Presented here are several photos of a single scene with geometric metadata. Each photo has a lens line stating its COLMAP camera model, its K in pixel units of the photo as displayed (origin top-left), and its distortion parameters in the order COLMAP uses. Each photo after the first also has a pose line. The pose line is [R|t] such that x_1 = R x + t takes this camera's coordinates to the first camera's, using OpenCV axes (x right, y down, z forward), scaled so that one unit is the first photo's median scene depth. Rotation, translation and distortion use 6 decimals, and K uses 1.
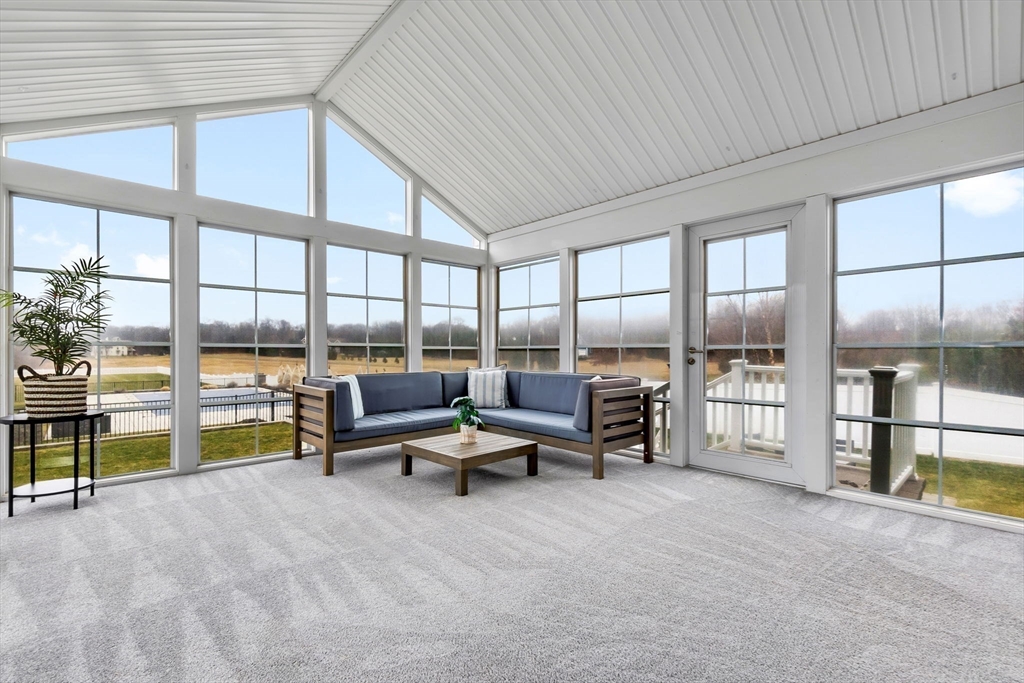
lens RADIAL K [[459.2, 0, 515.6], [0, 459.2, 359.5], [0, 0, 1]] dist [0.001412, 0.000232]
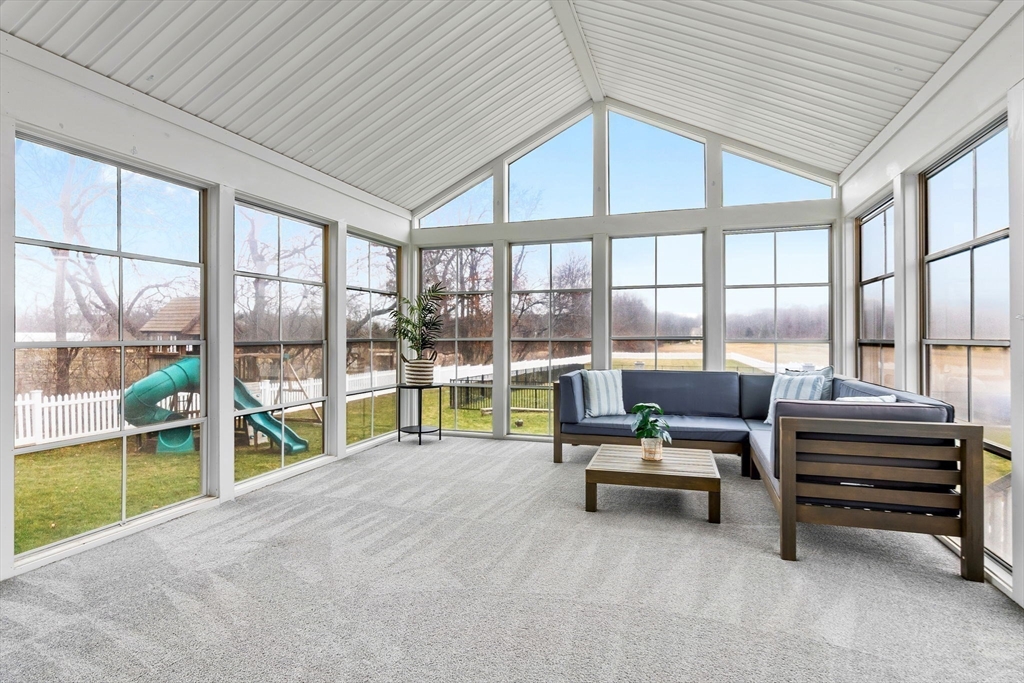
lens RADIAL K [[516.9, 0, 512.0], [0, 516.9, 341.5], [0, 0, 1]] dist [-0.004388, -0.000189]
pose [[0.477664, -0.003778, -0.878534, 0.589821], [-0.021860, 0.999630, -0.016184, -0.004314], [0.878270, 0.026936, 0.477405, 0.348197]]
